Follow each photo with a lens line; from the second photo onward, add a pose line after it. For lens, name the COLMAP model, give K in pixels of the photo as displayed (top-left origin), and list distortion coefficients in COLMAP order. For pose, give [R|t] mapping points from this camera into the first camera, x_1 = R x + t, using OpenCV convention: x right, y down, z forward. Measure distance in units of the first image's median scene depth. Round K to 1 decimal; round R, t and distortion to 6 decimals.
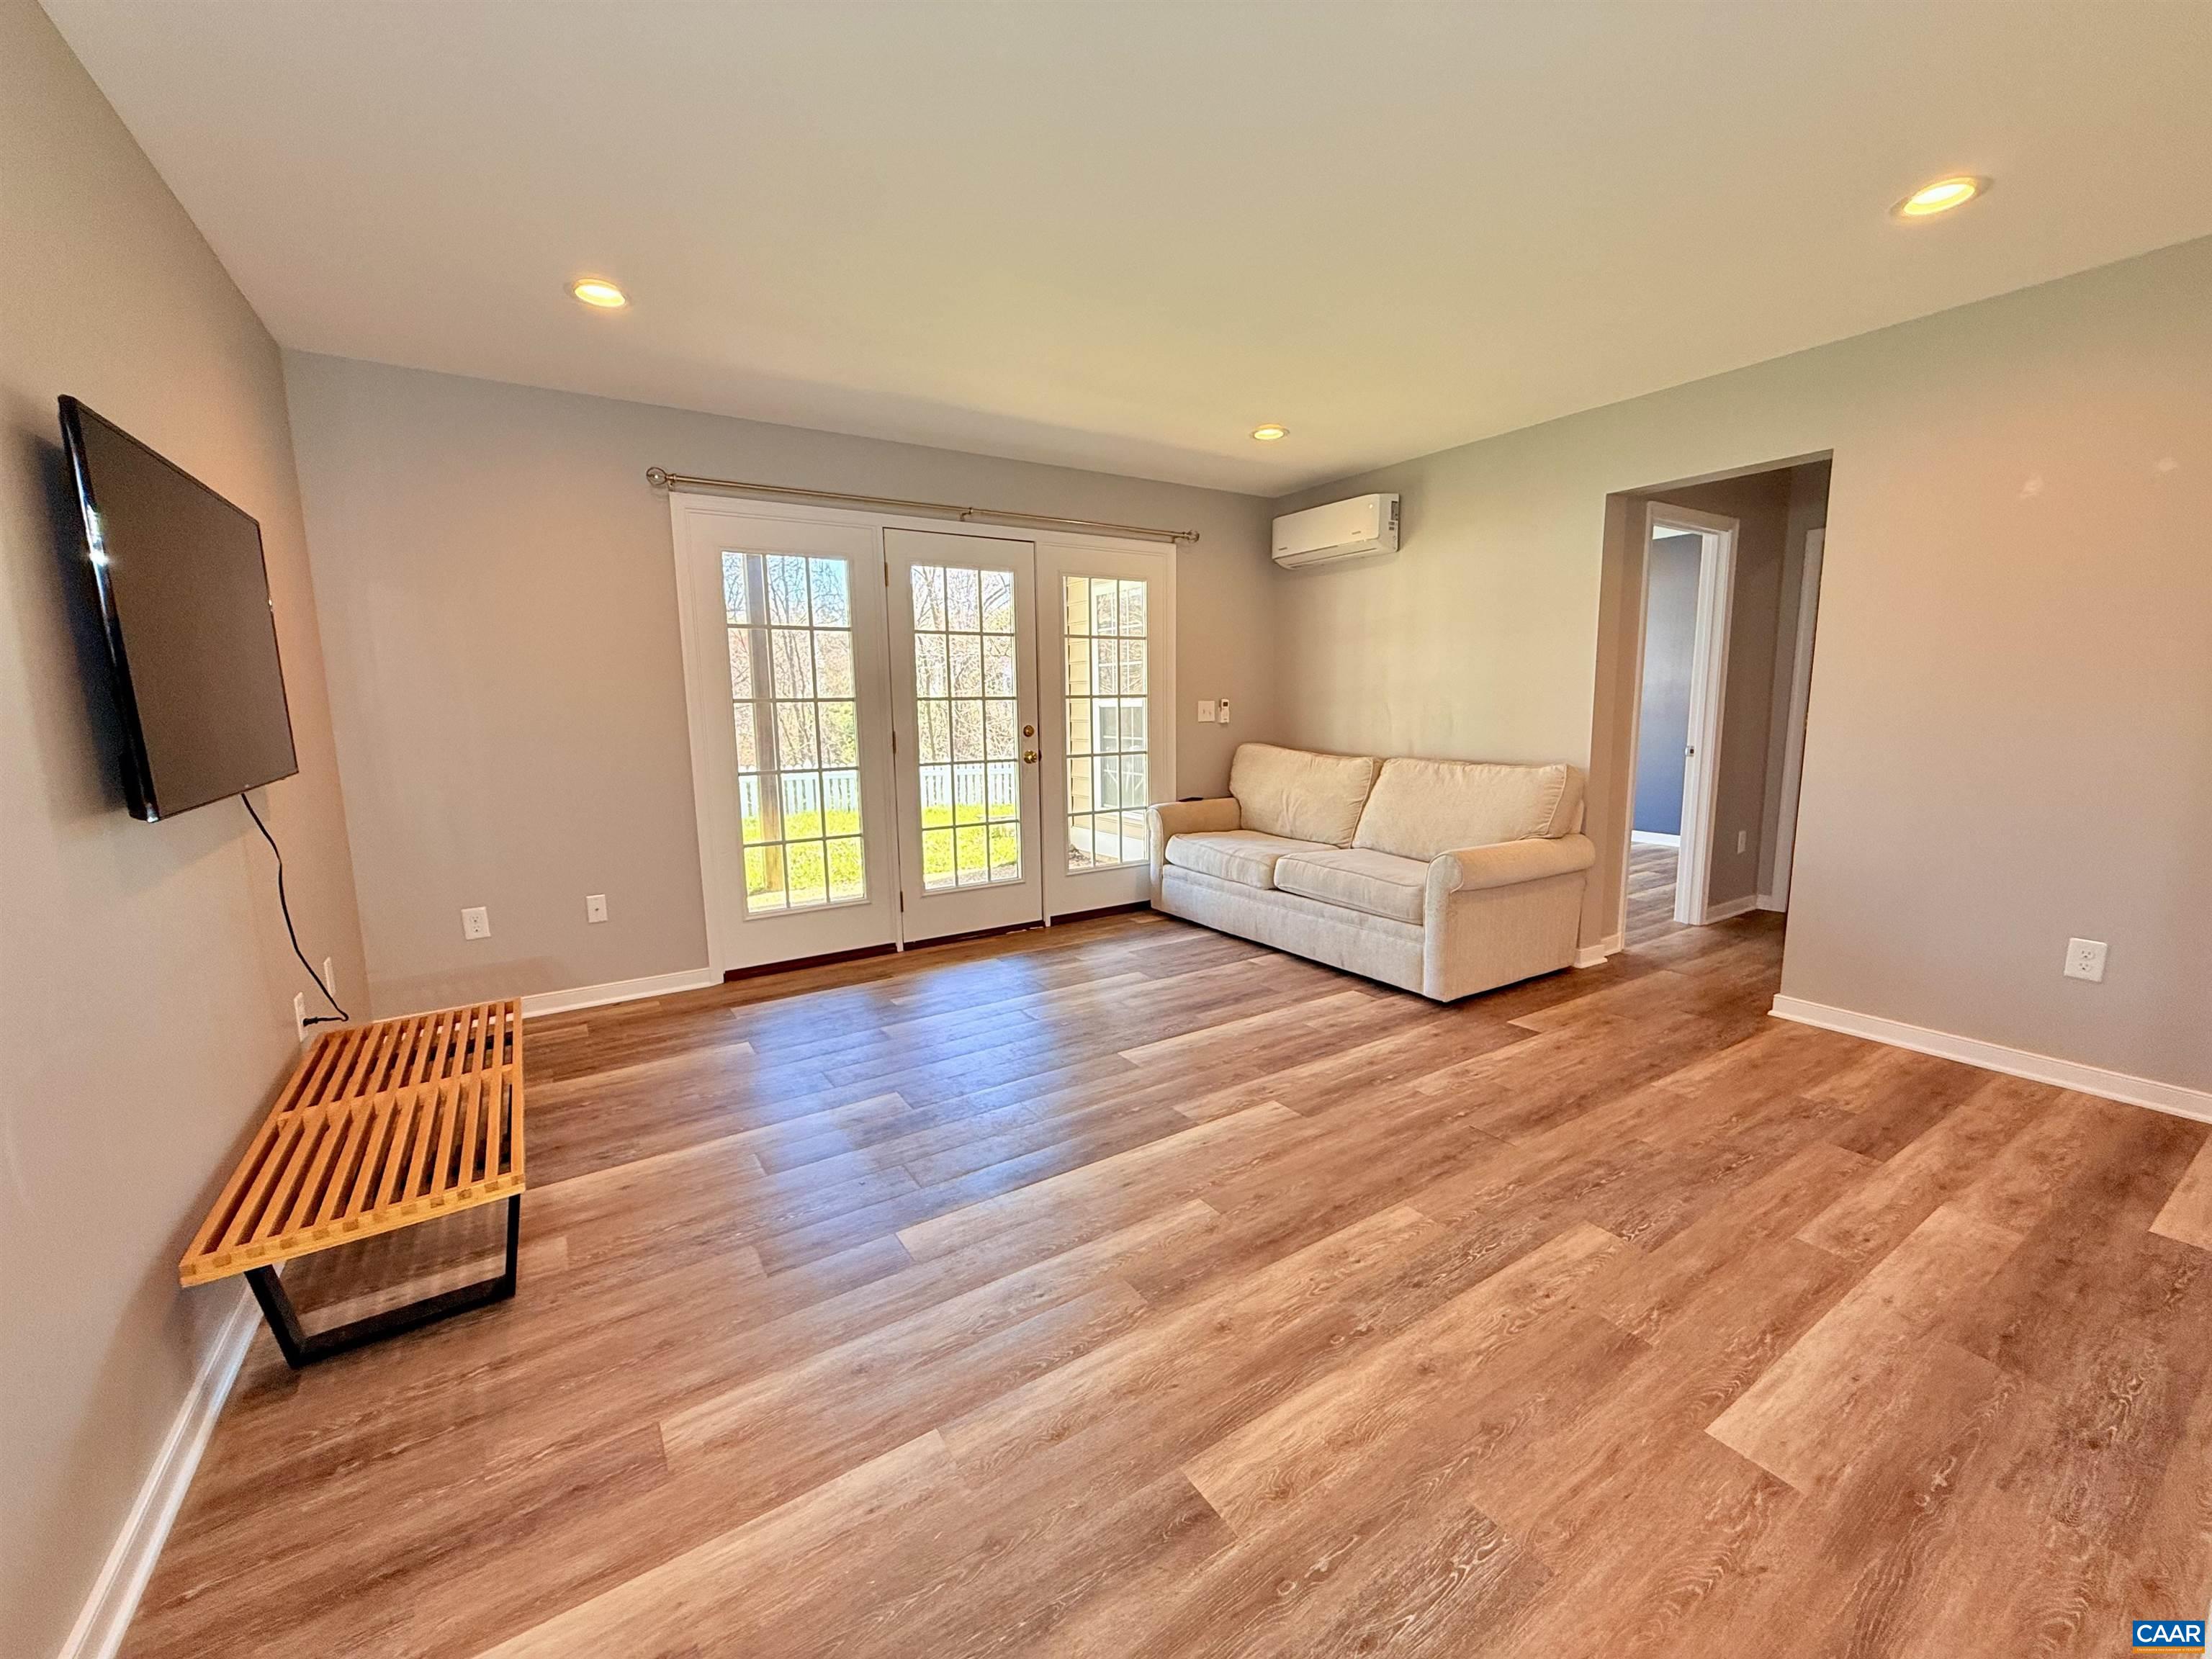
lens RADIAL K [[890.6, 0, 1104.5], [0, 890.6, 827.9], [0, 0, 1]] dist [0.001190, -0.000324]
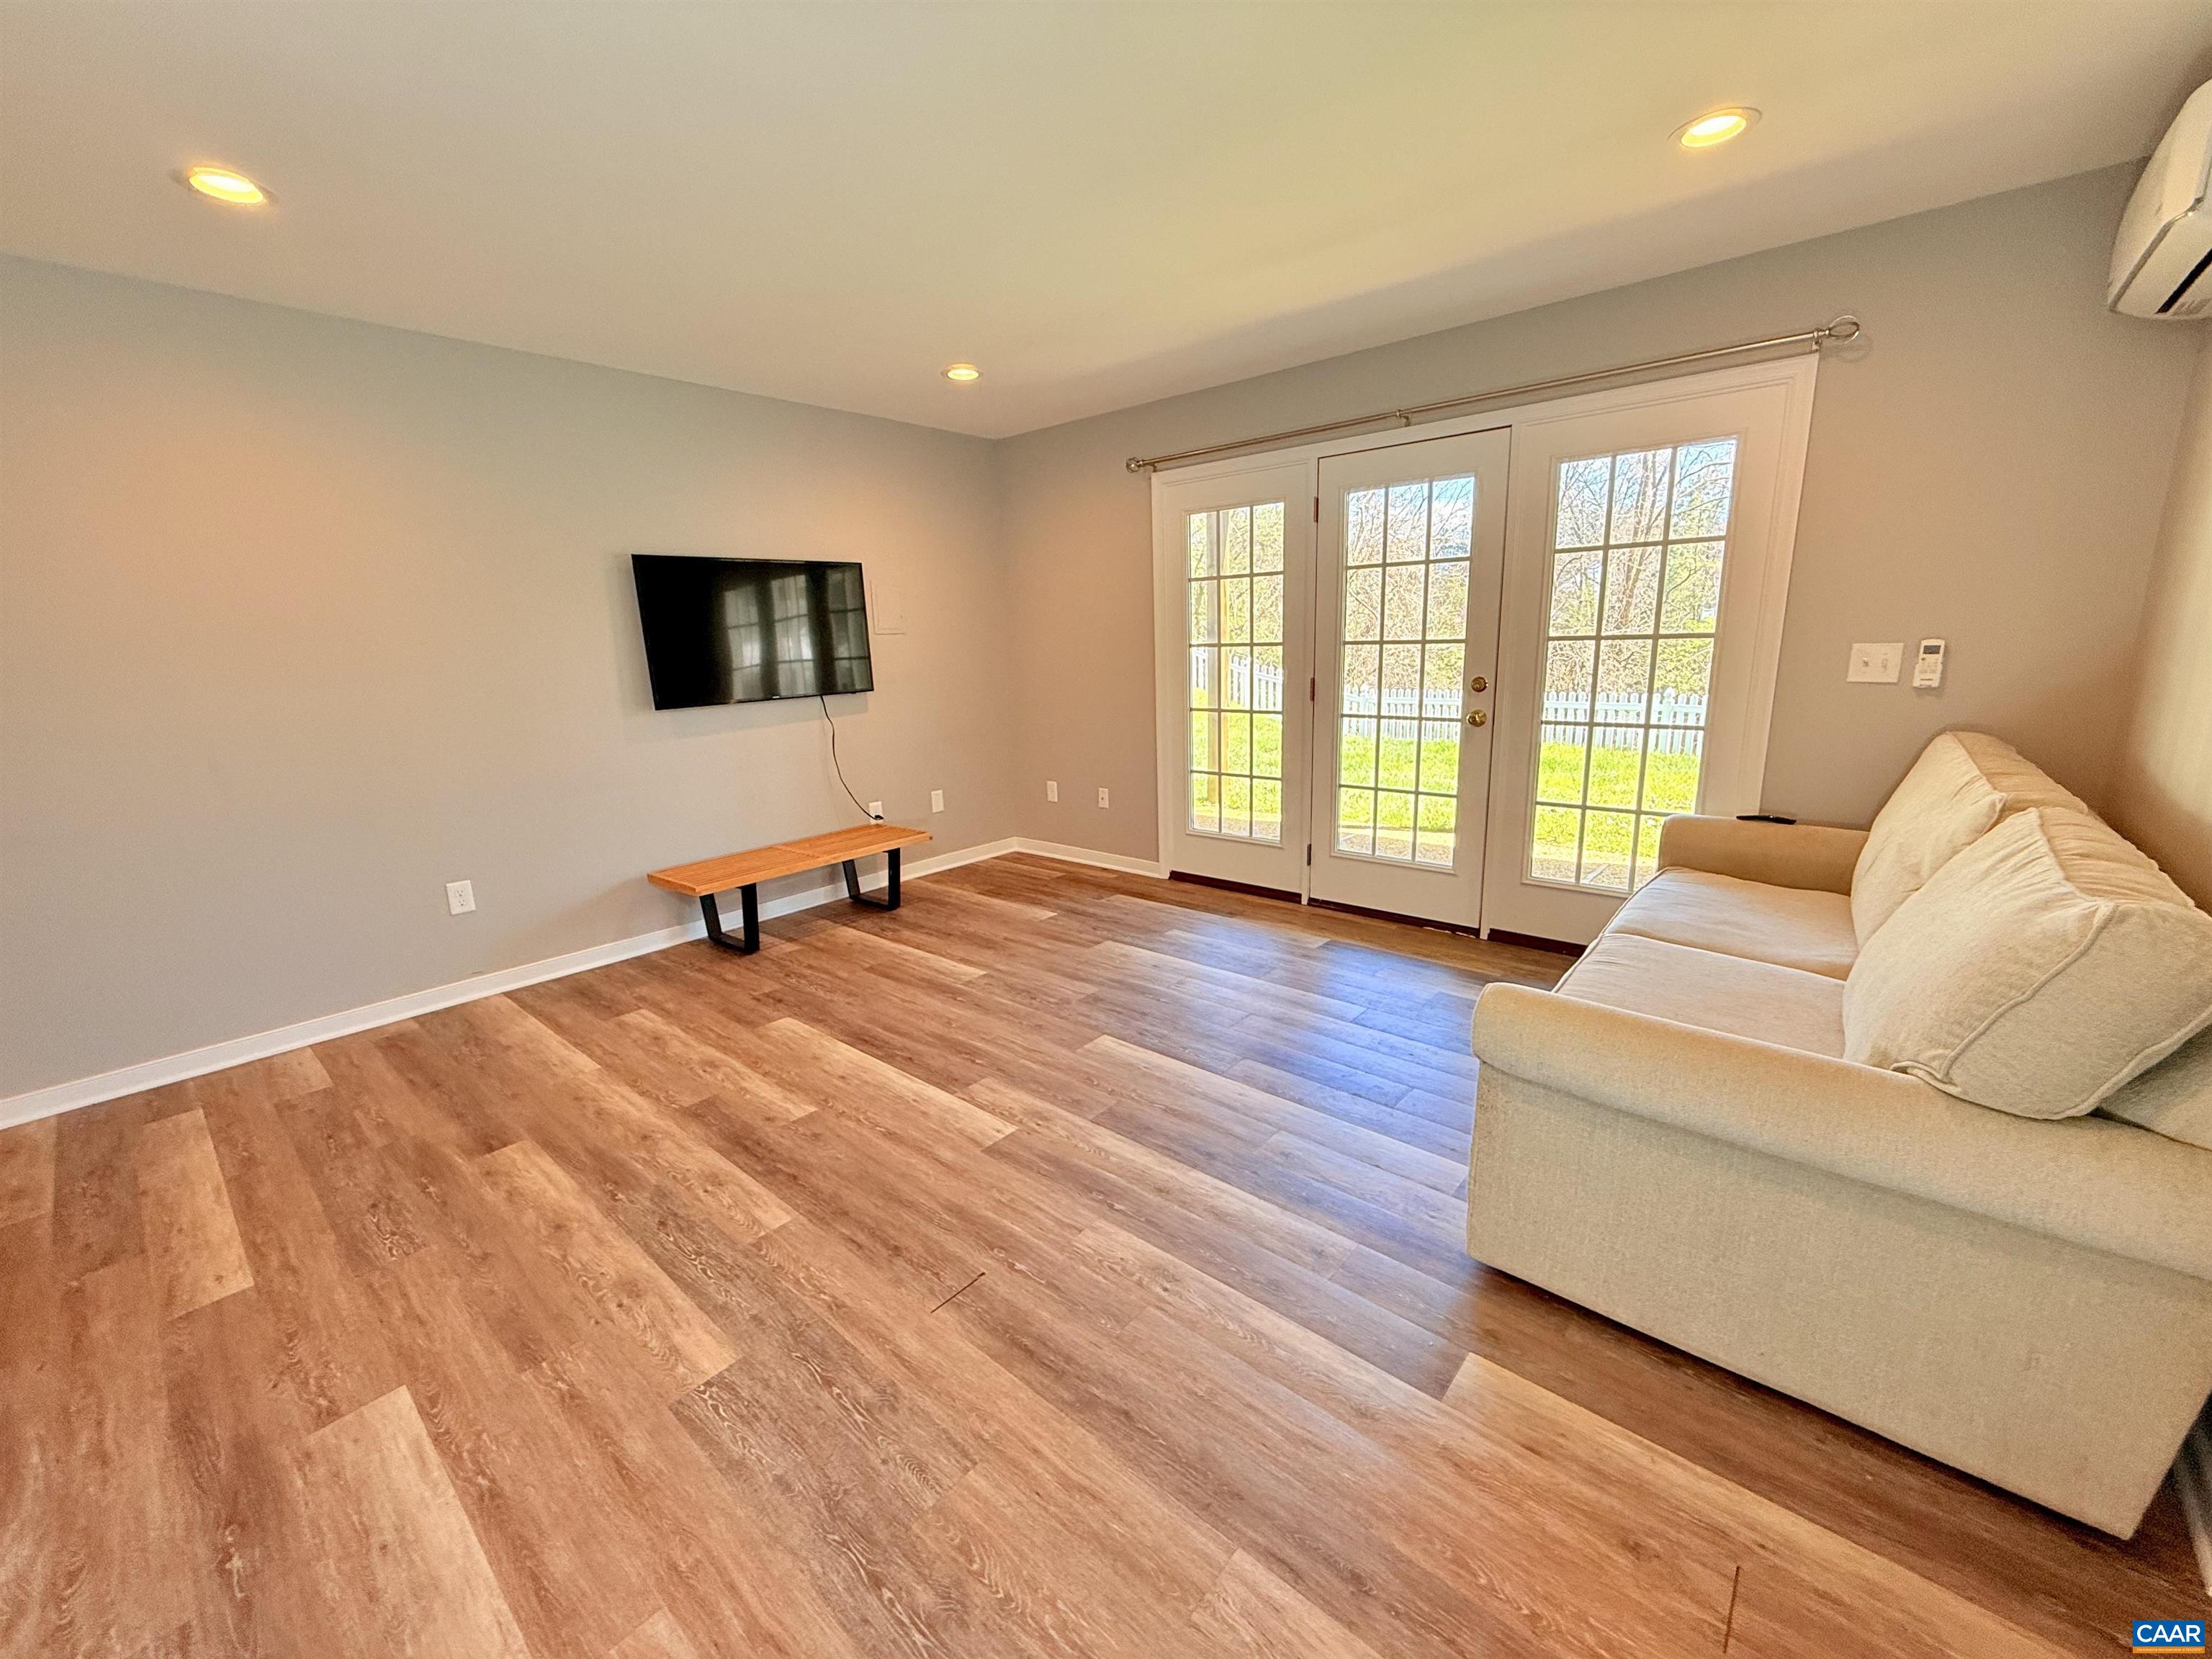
lens RADIAL K [[890.6, 0, 1088.1], [0, 890.6, 818.6], [0, 0, 1]] dist [0.001190, -0.000324]
pose [[0.264619, 0.199221, -0.943551, 0.977212], [-0.111010, 0.978217, 0.175407, -0.156681], [0.957942, 0.058328, 0.280970, 0.795525]]
